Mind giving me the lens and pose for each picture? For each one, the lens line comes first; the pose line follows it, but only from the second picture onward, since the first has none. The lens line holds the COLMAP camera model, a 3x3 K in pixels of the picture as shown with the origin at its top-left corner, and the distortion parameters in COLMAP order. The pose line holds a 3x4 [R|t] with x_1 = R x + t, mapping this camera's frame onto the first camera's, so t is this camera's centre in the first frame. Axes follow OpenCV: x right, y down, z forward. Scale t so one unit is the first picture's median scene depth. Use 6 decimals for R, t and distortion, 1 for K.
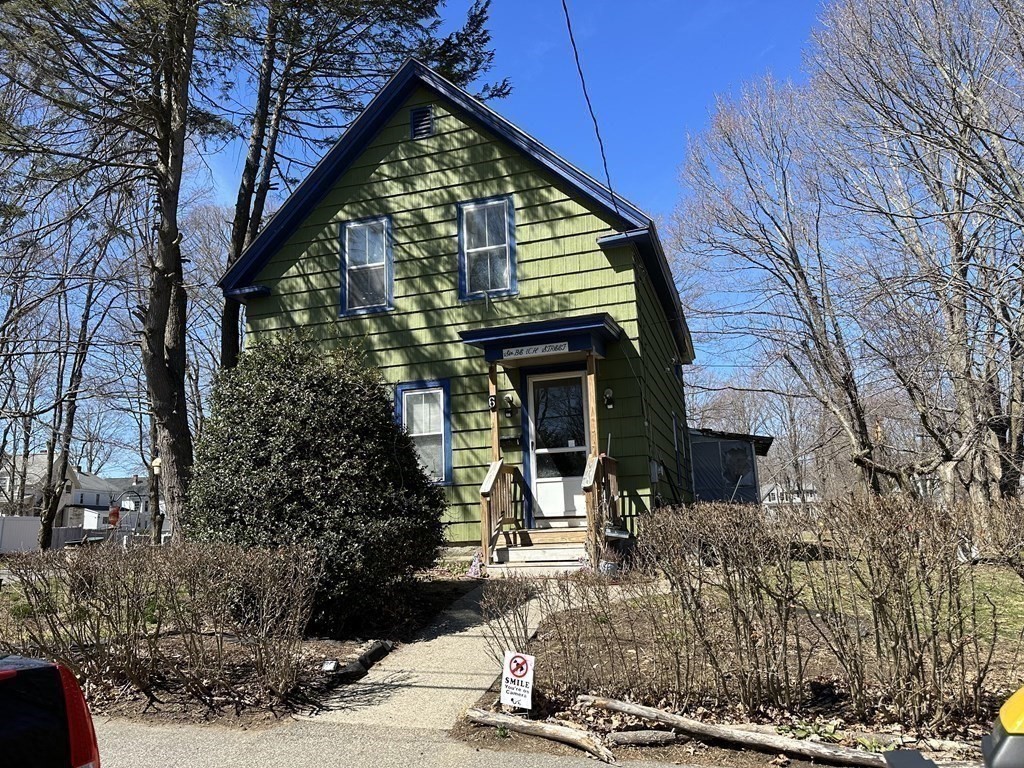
lens RADIAL K [[711.9, 0, 512.0], [0, 711.9, 384.0], [0, 0, 1]] dist [0.105738, -0.102495]
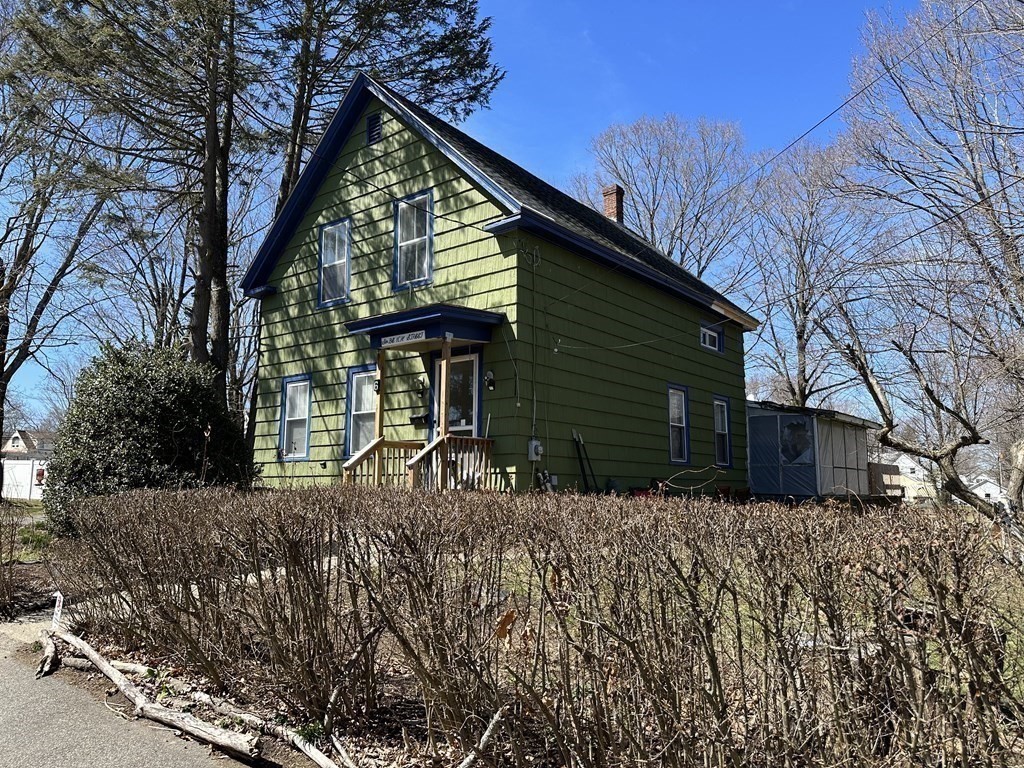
lens RADIAL K [[711.9, 0, 512.0], [0, 711.9, 384.0], [0, 0, 1]] dist [0.105738, -0.102495]
pose [[0.930112, -0.007702, -0.367195, 0.490957], [0.027440, 0.998443, 0.048564, -0.021775], [0.366249, -0.055246, 0.928876, 0.033325]]
